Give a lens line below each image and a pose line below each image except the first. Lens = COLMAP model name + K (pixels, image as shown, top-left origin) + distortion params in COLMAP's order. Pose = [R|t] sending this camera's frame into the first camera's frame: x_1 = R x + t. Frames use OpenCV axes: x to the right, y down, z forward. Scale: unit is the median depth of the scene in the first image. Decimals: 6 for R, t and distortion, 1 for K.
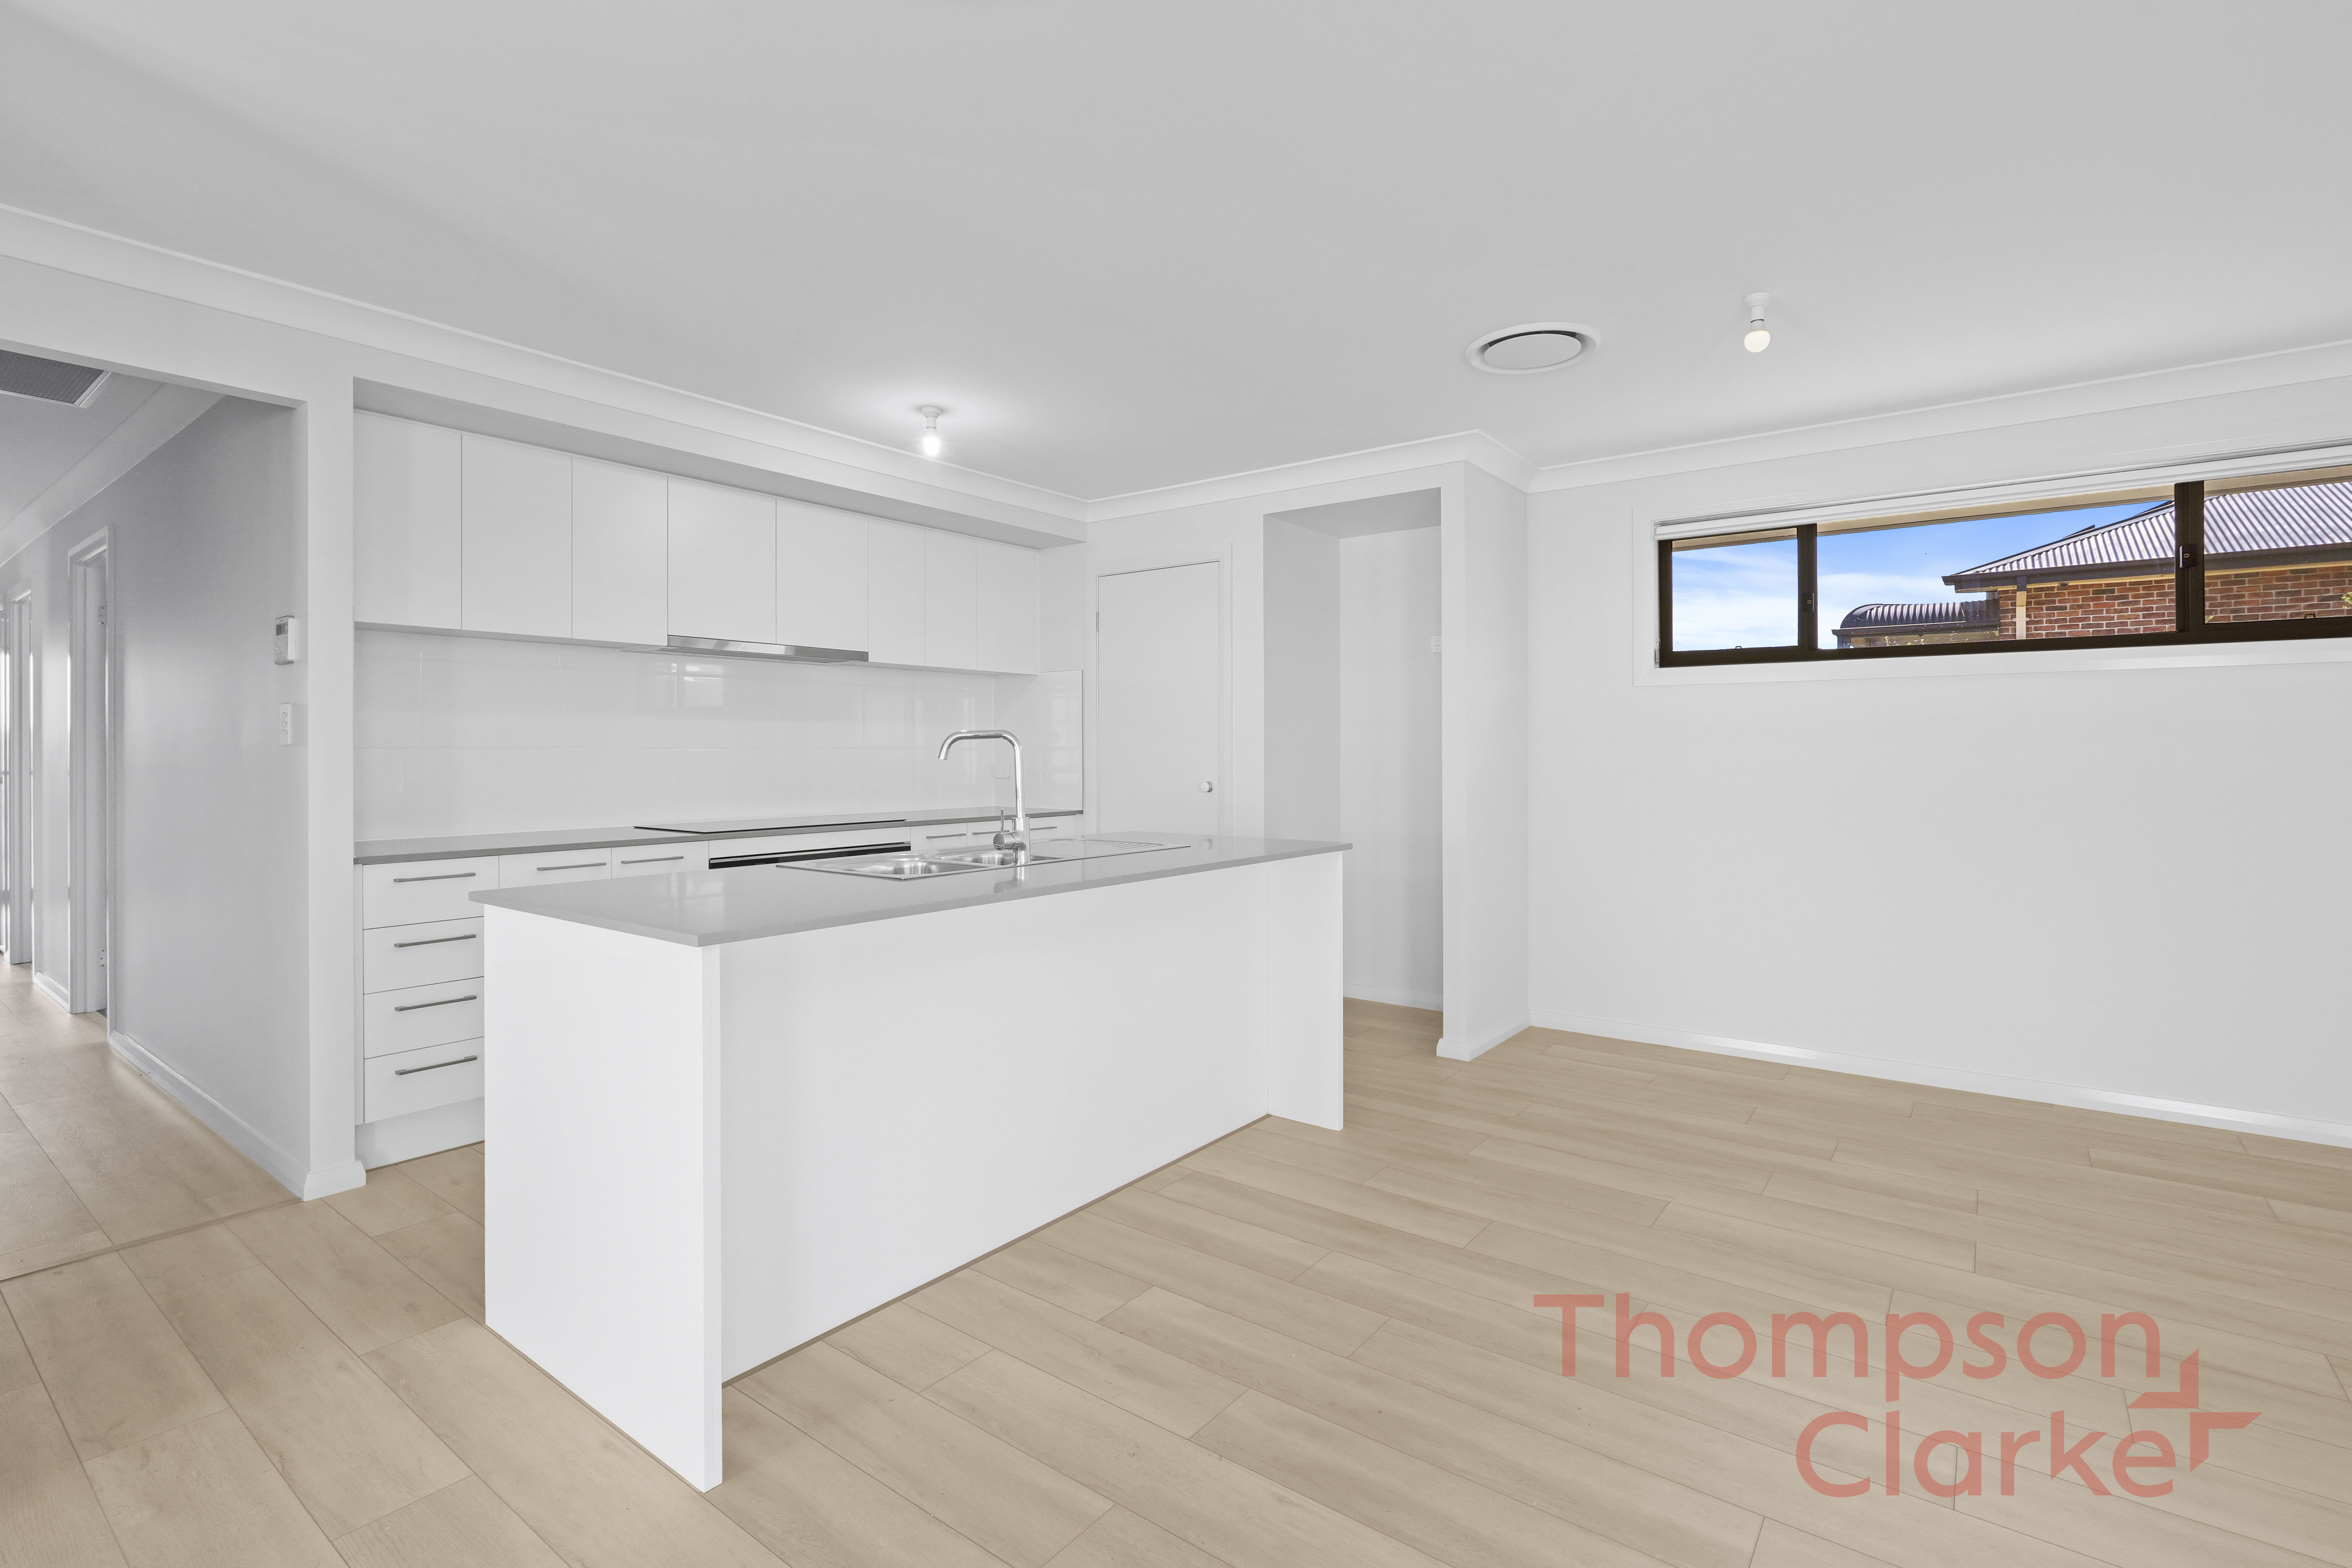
lens RADIAL K [[1085.1, 0, 1172.0], [0, 1085.1, 746.8], [0, 0, 1]] dist [-0.000258, -0.000155]
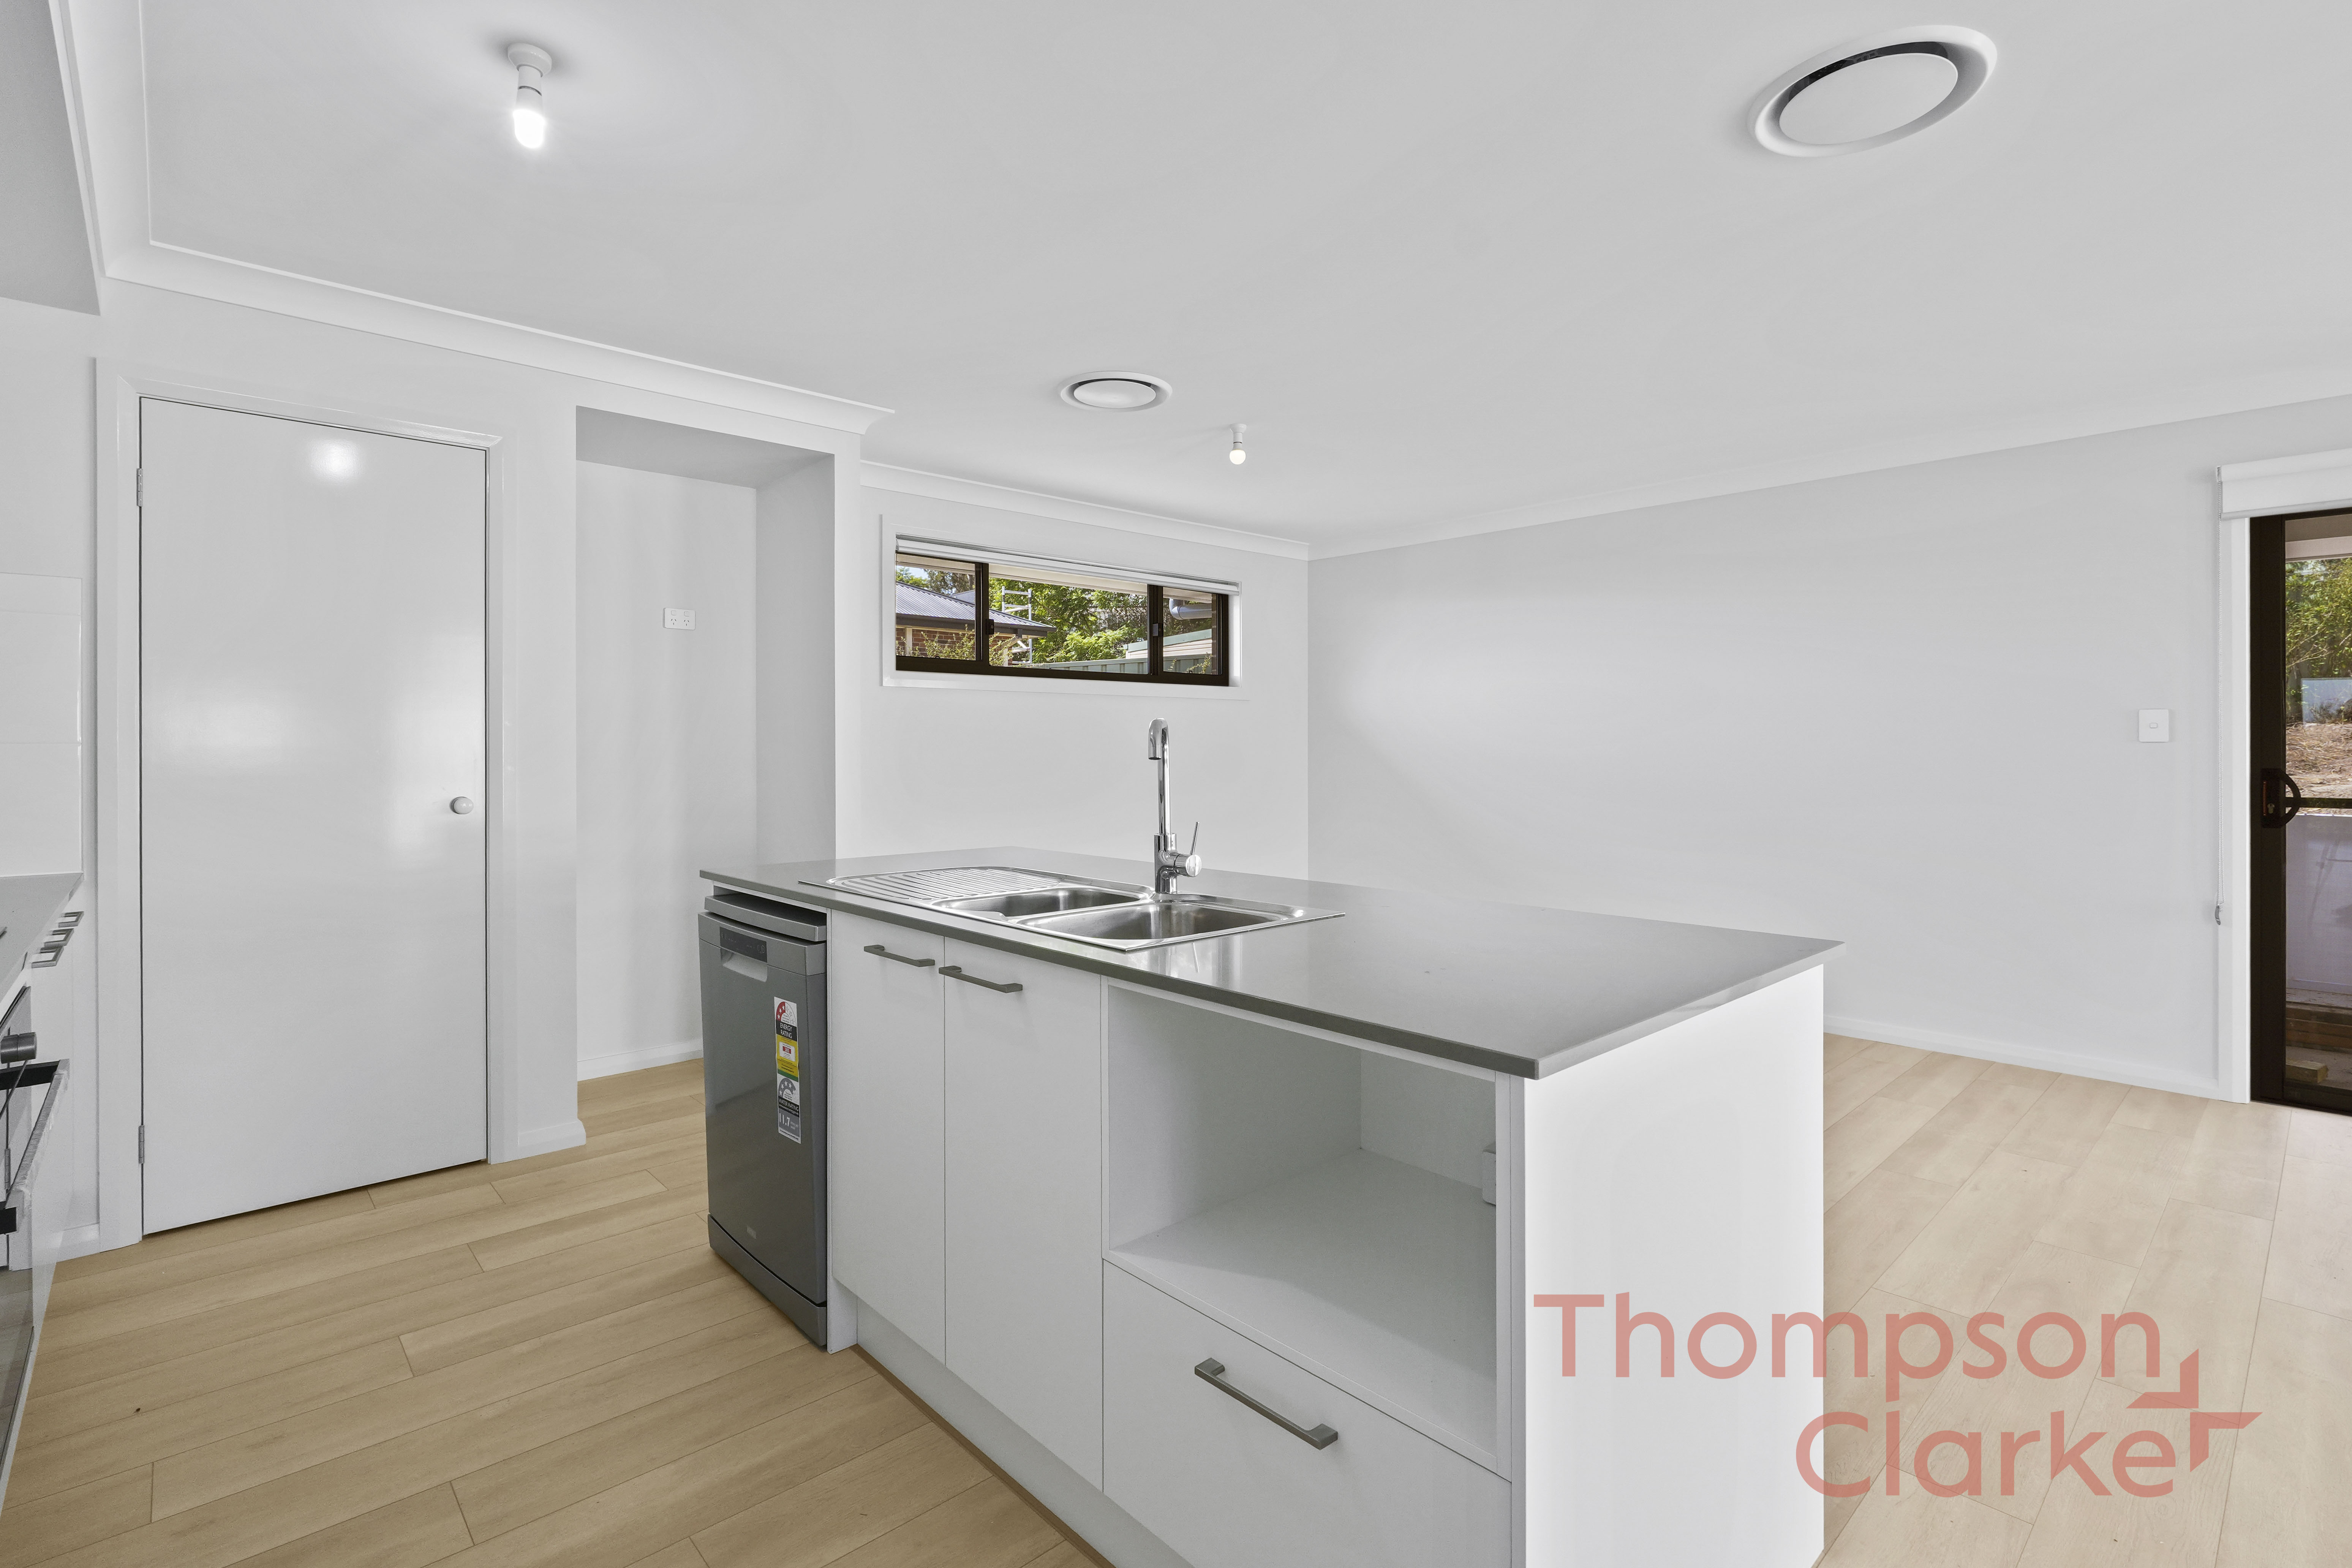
lens RADIAL K [[1085.1, 0, 1172.0], [0, 1085.1, 746.8], [0, 0, 1]] dist [-0.000258, -0.000155]
pose [[0.181866, 0.000563, 0.983323, -0.705081], [-0.001909, 0.999998, -0.000220, 0.003657], [-0.983321, -0.001837, 0.181867, 0.672888]]
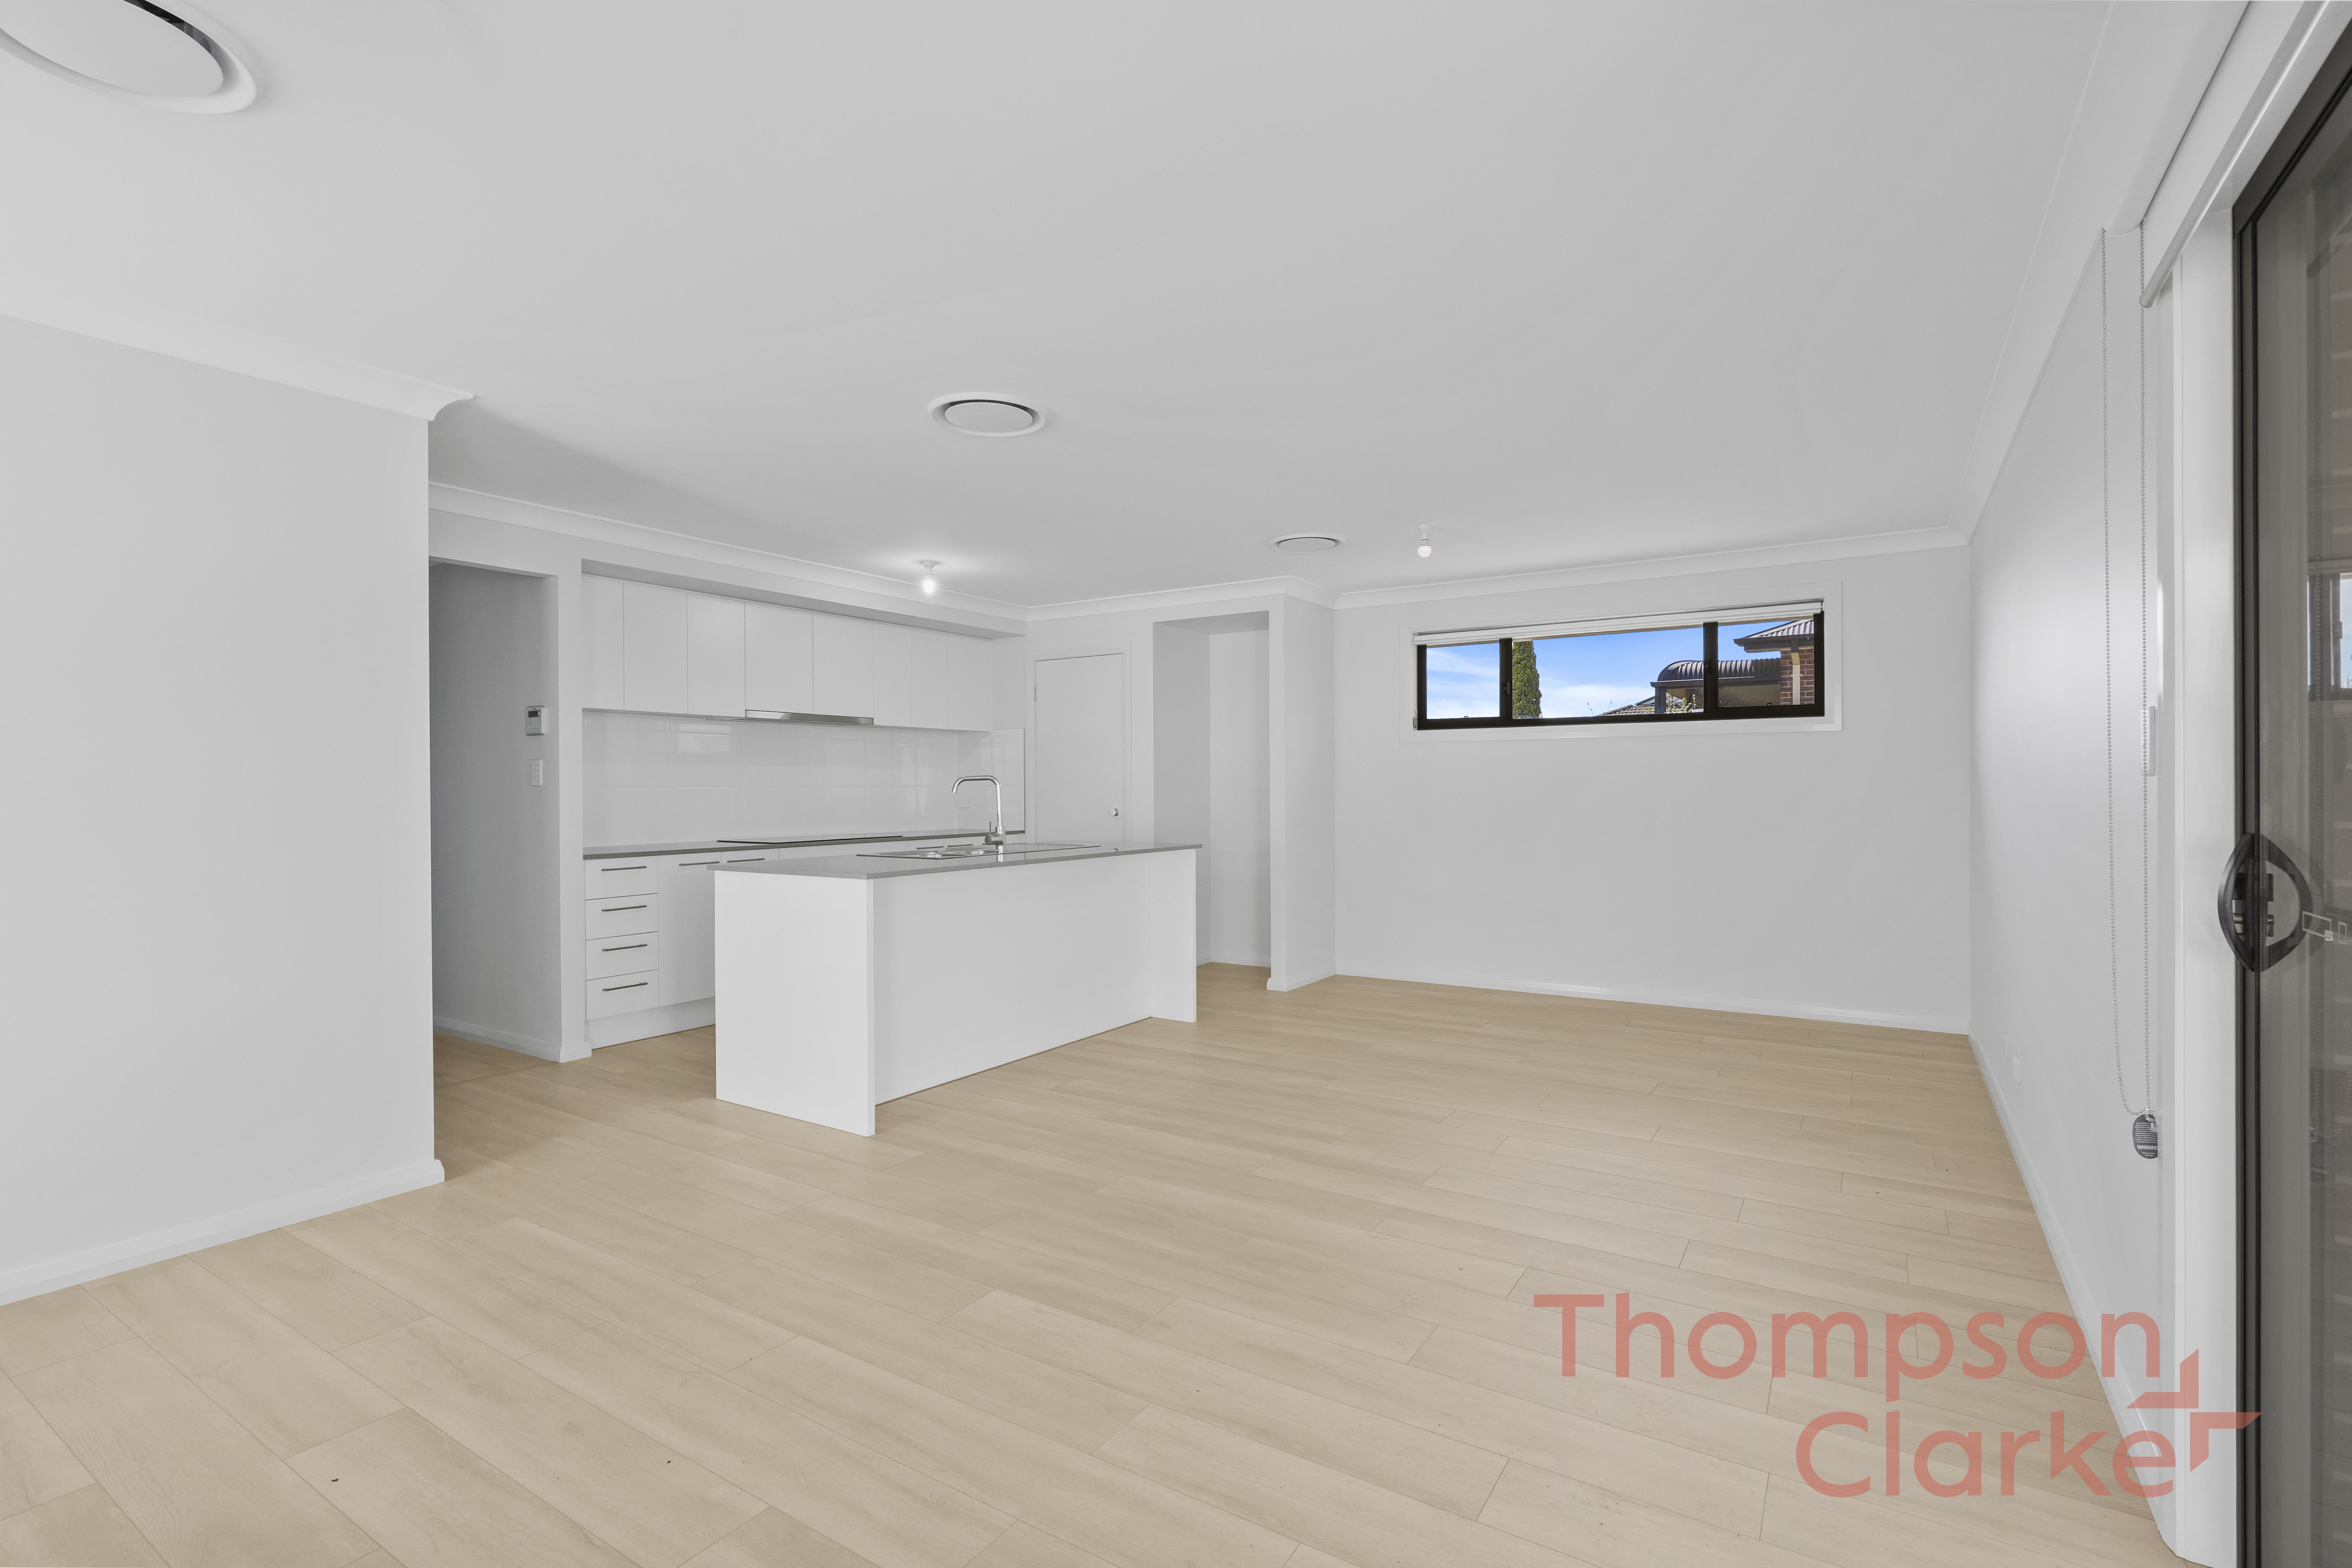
lens RADIAL K [[1072.6, 0, 1176.0], [0, 1072.6, 784.0], [0, 0, 1]] dist [-0.001848, -0.000589]
pose [[0.996928, -0.003241, 0.078256, 0.003855], [0.003127, 0.999994, 0.001579, -0.003026], [-0.078261, -0.001330, 0.996932, -0.560241]]
